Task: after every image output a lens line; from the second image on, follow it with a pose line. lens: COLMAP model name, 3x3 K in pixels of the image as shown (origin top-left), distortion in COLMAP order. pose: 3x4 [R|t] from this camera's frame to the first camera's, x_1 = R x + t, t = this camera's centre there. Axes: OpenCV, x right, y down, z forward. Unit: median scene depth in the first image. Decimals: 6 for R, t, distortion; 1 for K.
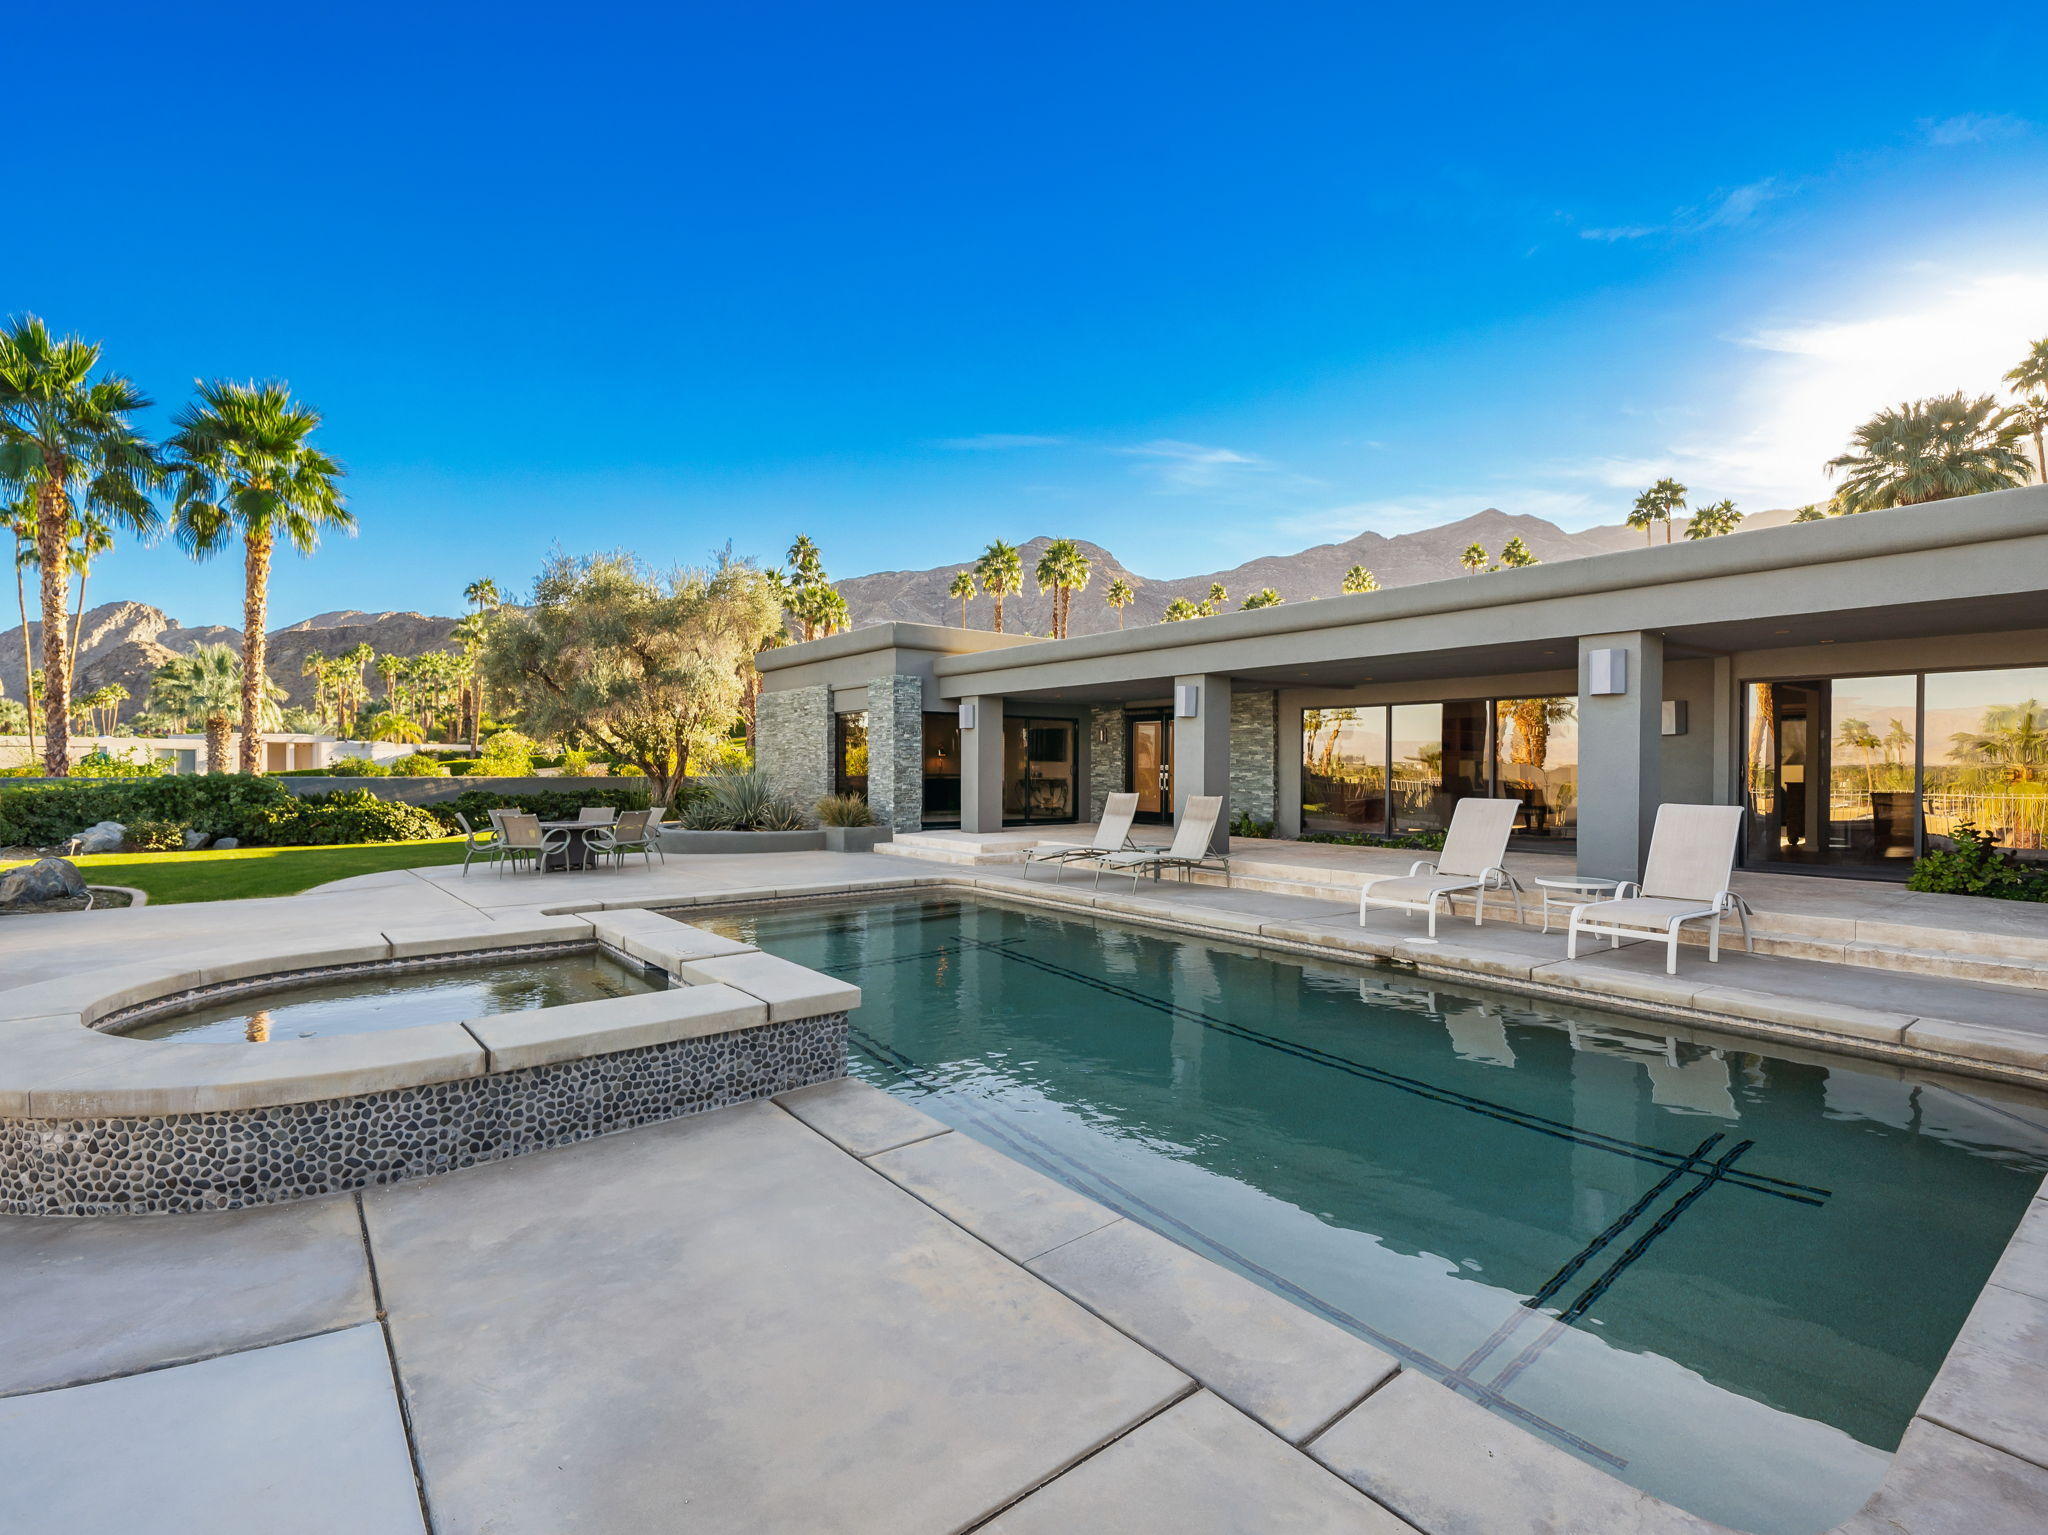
lens RADIAL K [[952.2, 0, 1024.0], [0, 952.2, 767.5], [0, 0, 1]] dist [0.002646, -0.000306]
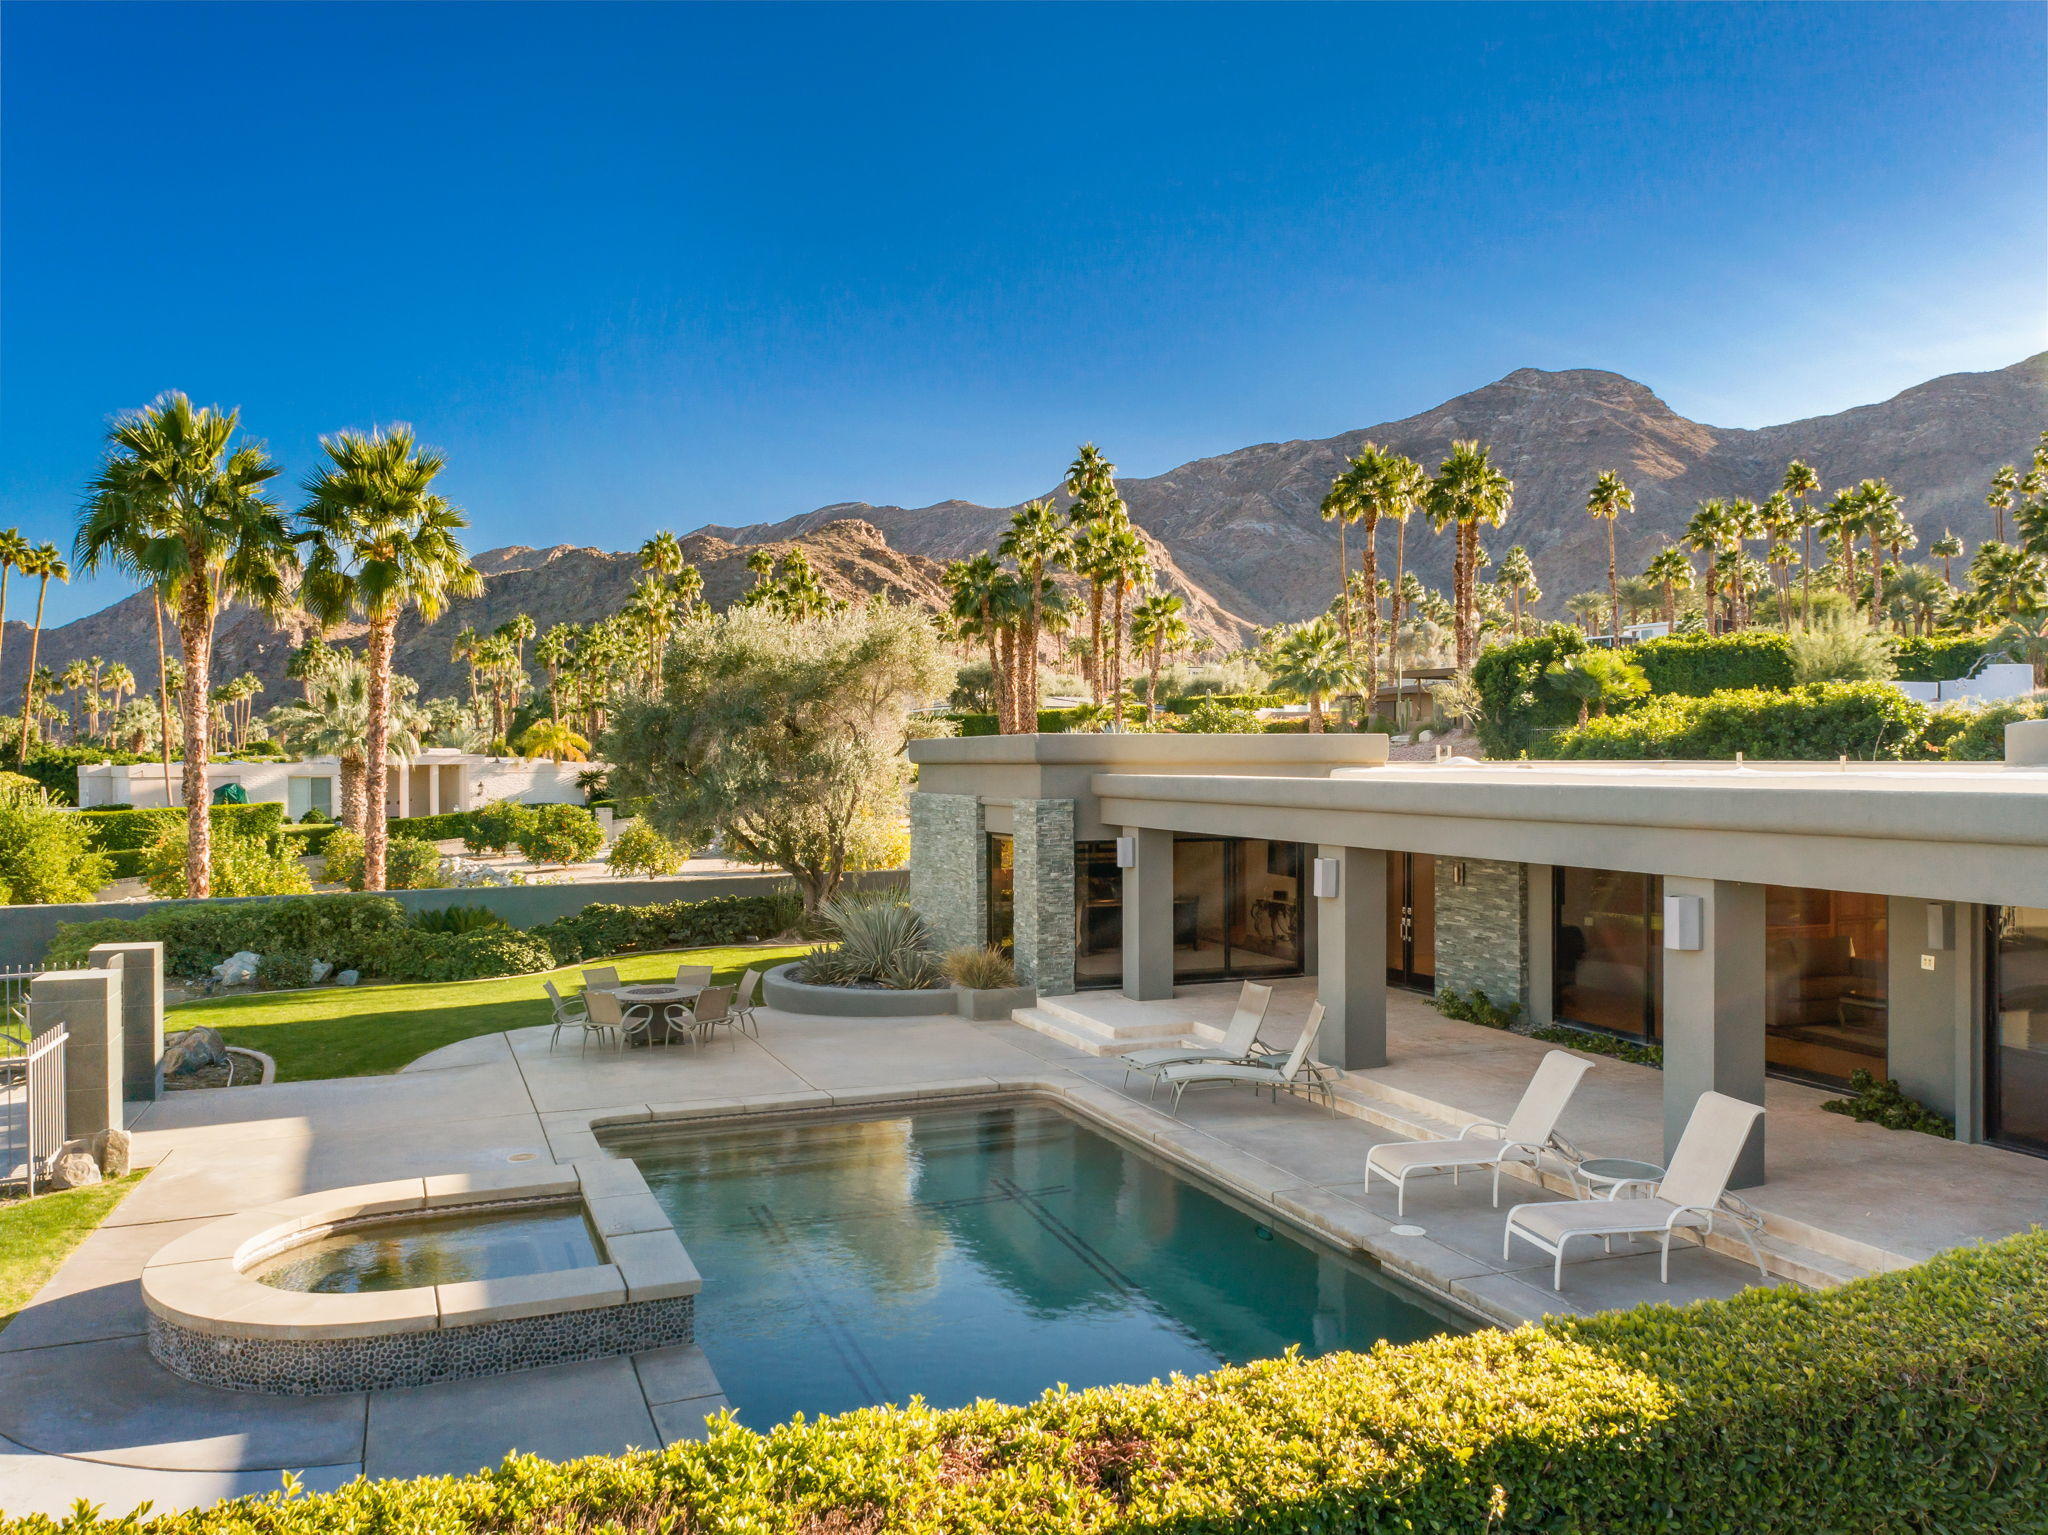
lens RADIAL K [[1546.7, 0, 1068.8], [0, 1546.7, 756.0], [0, 0, 1]] dist [-0.017650, 0.010249]
pose [[0.963368, -0.003812, -0.268154, 0.226996], [0.003384, 0.999992, -0.002056, -0.124389], [0.268160, 0.001073, 0.963374, -0.239038]]
